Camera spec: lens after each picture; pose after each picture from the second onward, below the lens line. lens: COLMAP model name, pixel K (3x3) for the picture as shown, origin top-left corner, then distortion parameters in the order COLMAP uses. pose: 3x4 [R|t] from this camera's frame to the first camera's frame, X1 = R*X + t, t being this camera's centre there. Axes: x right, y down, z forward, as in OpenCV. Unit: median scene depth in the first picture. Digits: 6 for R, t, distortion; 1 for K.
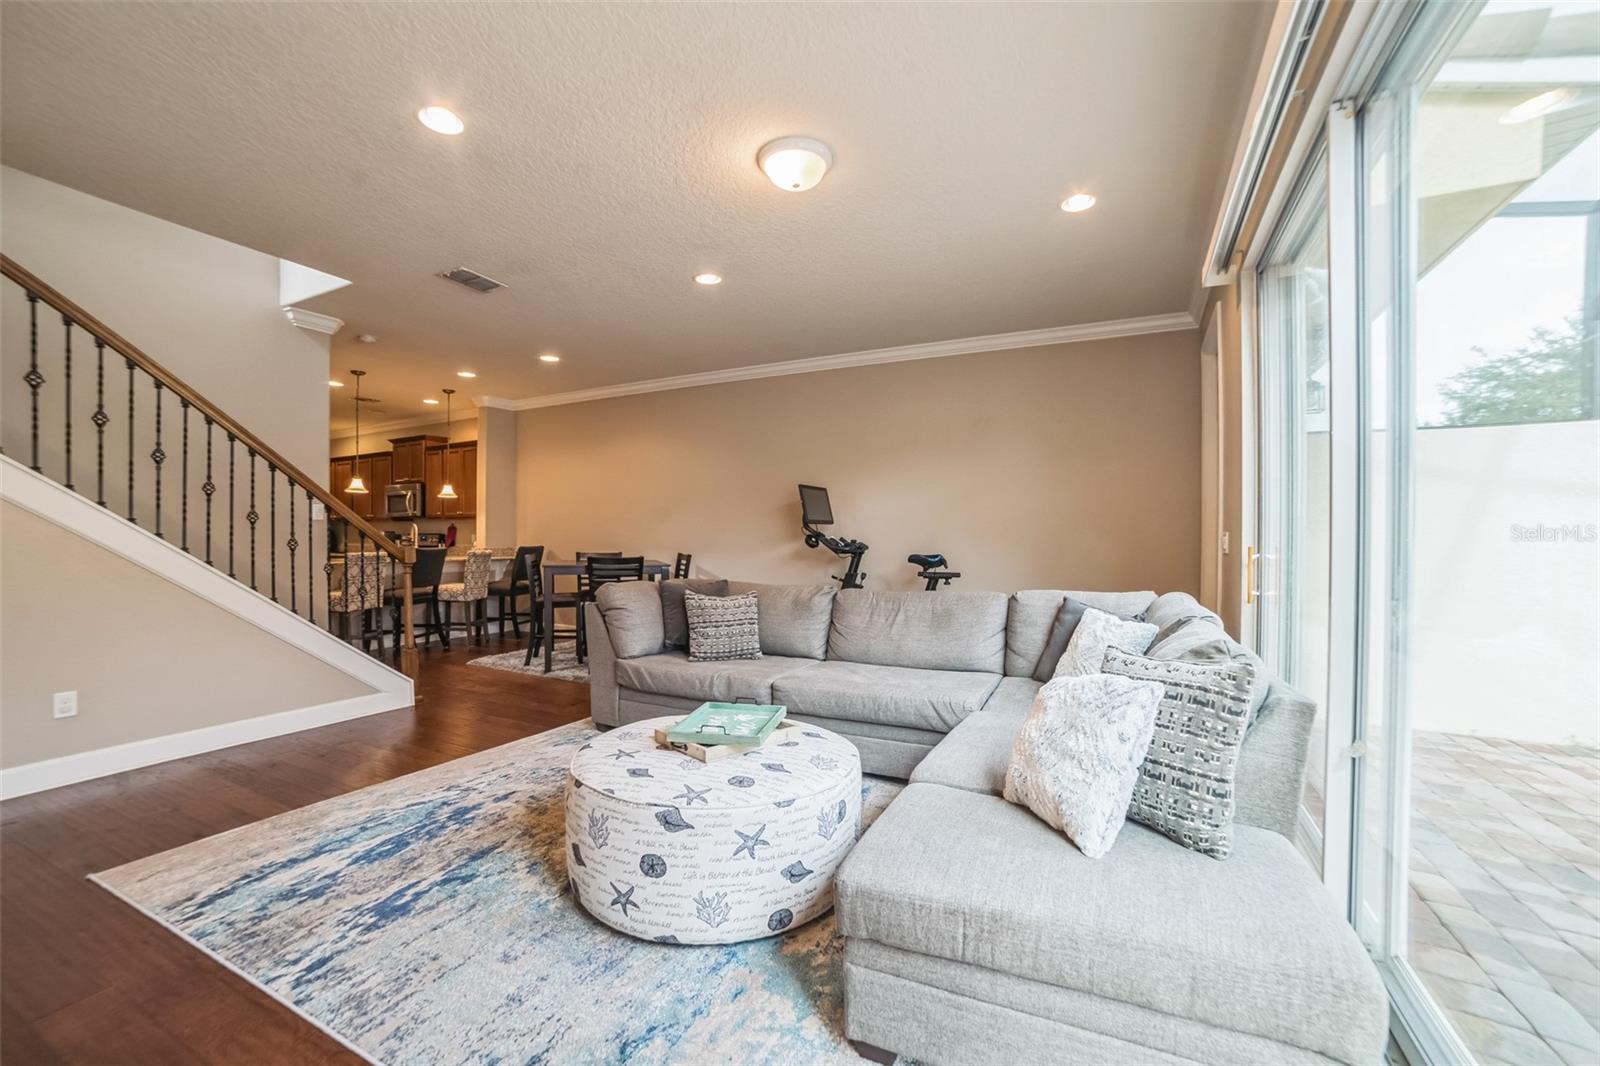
lens RADIAL K [[660.0, 0, 765.5], [0, 660.0, 557.1], [0, 0, 1]] dist [-0.049967, 0.002381]
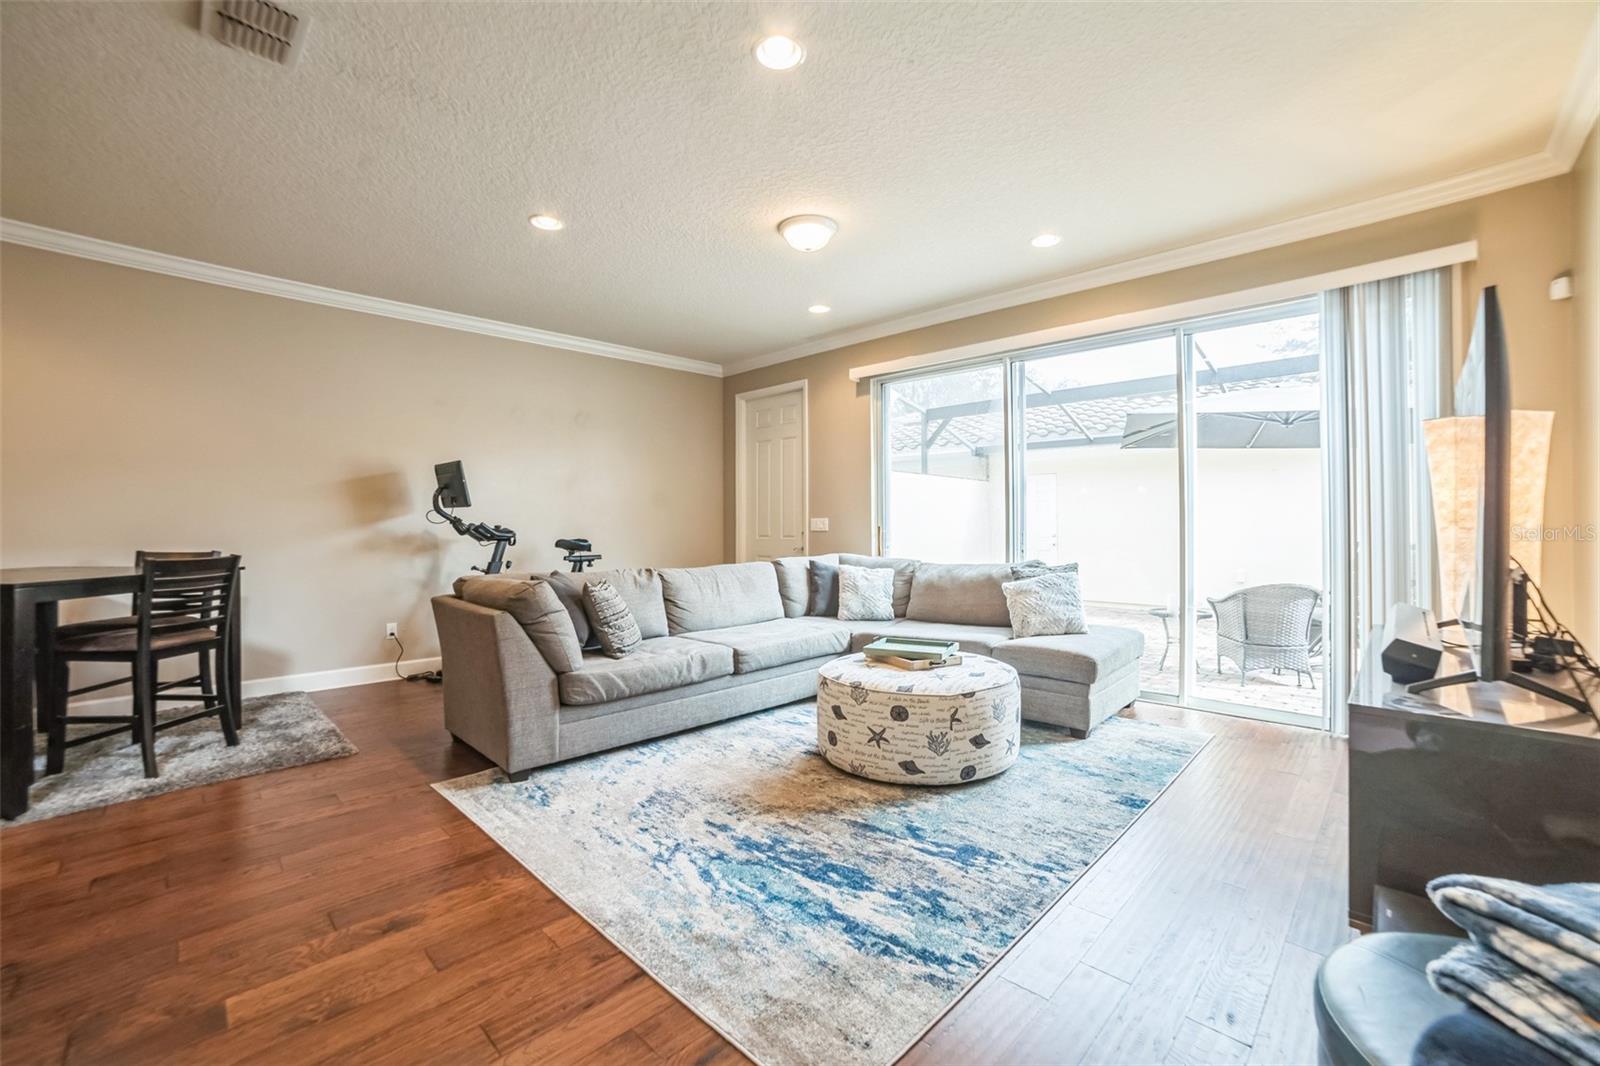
lens RADIAL K [[660.0, 0, 796.0], [0, 660.0, 523.5], [0, 0, 1]] dist [-0.049967, 0.002381]
pose [[0.275702, -0.006569, 0.961221, -1.450397], [0.004721, 0.999974, 0.005480, -0.072632], [-0.961232, 0.003027, 0.275726, 0.744379]]
